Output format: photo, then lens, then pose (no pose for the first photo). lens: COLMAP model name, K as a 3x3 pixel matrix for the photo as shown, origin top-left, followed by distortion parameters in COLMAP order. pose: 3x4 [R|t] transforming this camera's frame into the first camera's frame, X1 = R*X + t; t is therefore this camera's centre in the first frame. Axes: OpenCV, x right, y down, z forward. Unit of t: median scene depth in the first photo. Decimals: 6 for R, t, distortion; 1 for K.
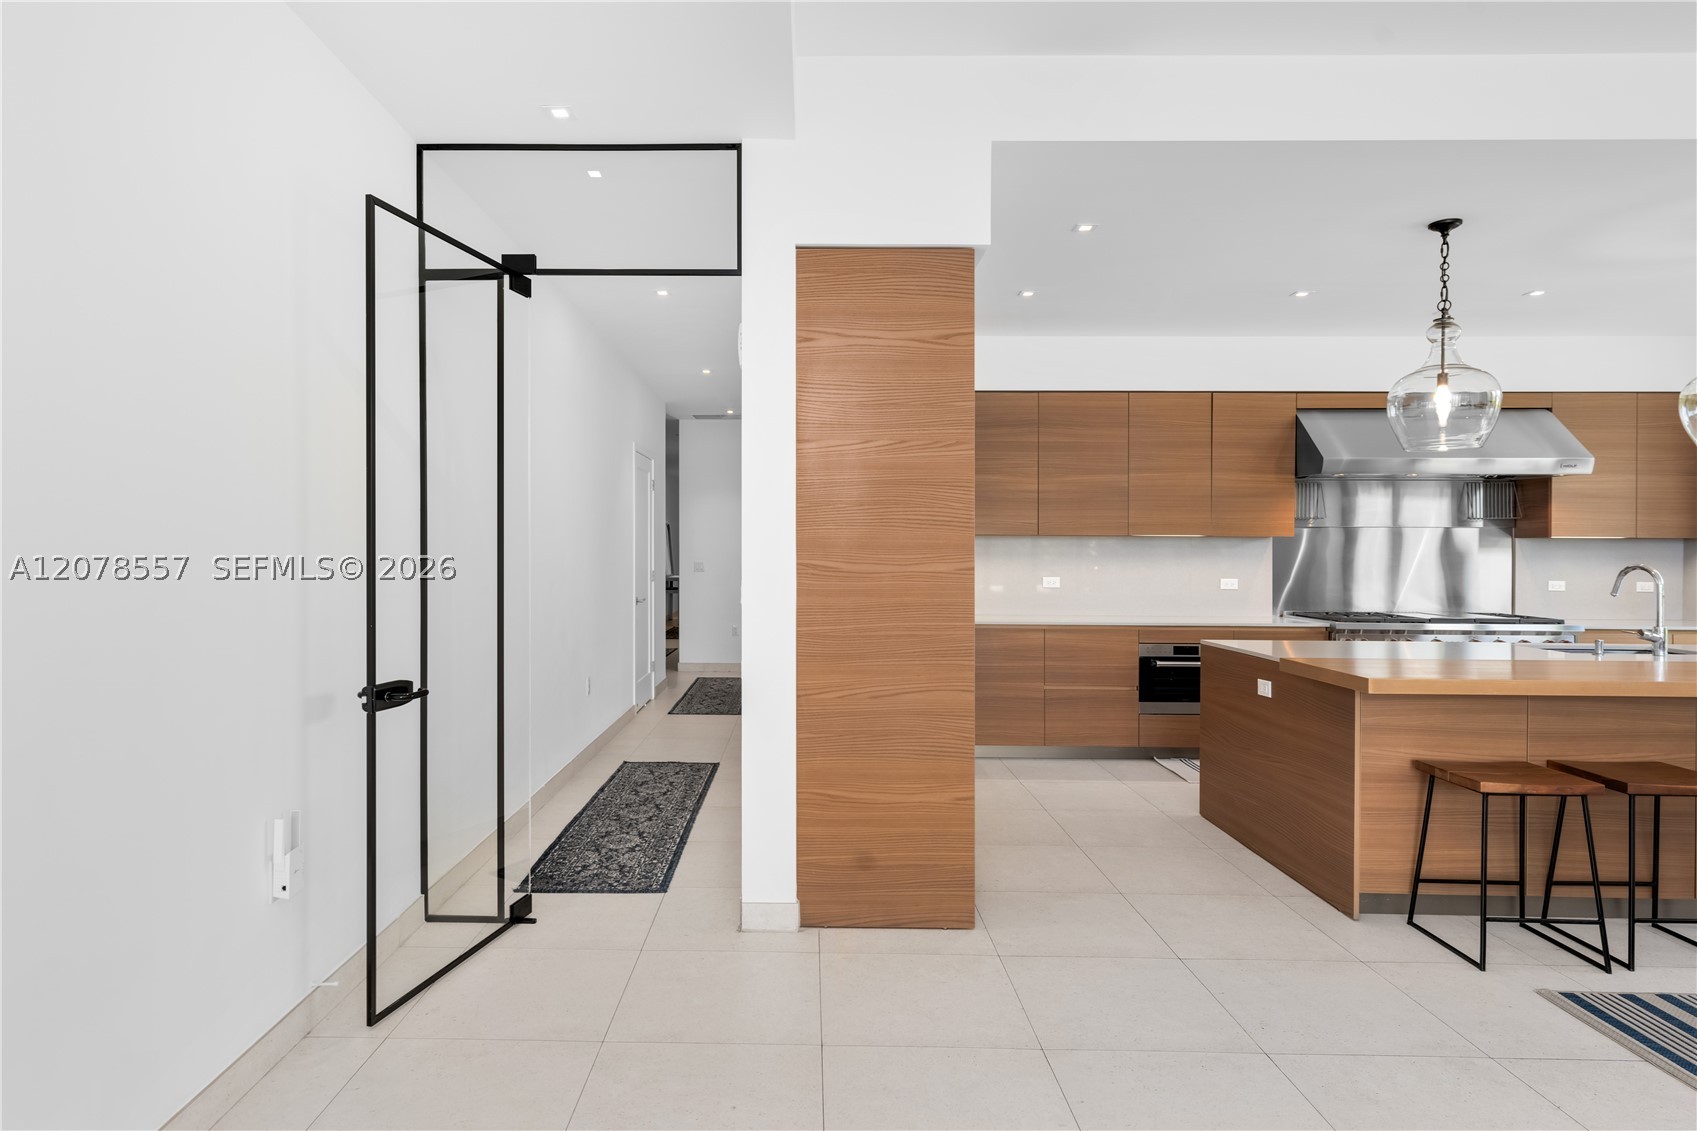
lens RADIAL K [[859.2, 0, 836.7], [0, 859.2, 538.3], [0, 0, 1]] dist [-0.004925, -0.000005]
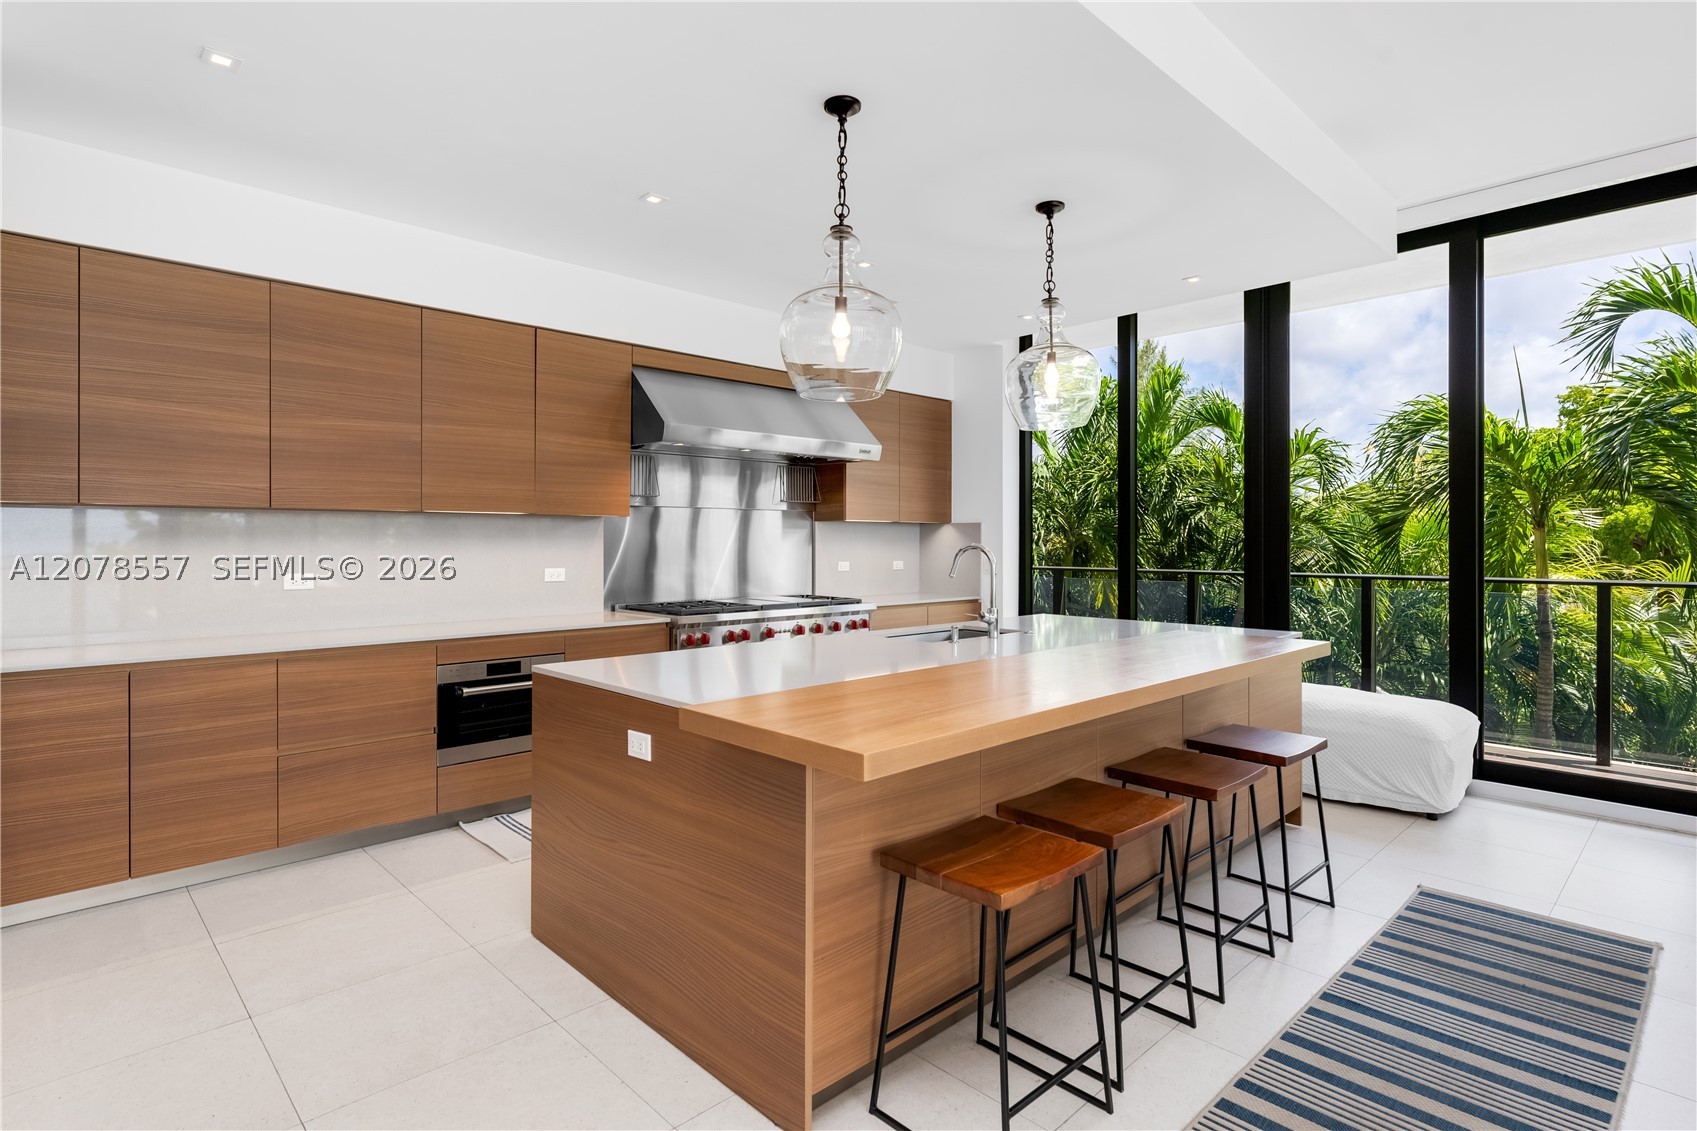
lens RADIAL K [[859.2, 0, 836.7], [0, 859.2, 538.3], [0, 0, 1]] dist [-0.004925, -0.000005]
pose [[0.719845, -0.004554, 0.694120, 0.104346], [-0.004104, 0.999933, 0.010817, 0.010641], [-0.694123, -0.010635, 0.719778, 0.279076]]
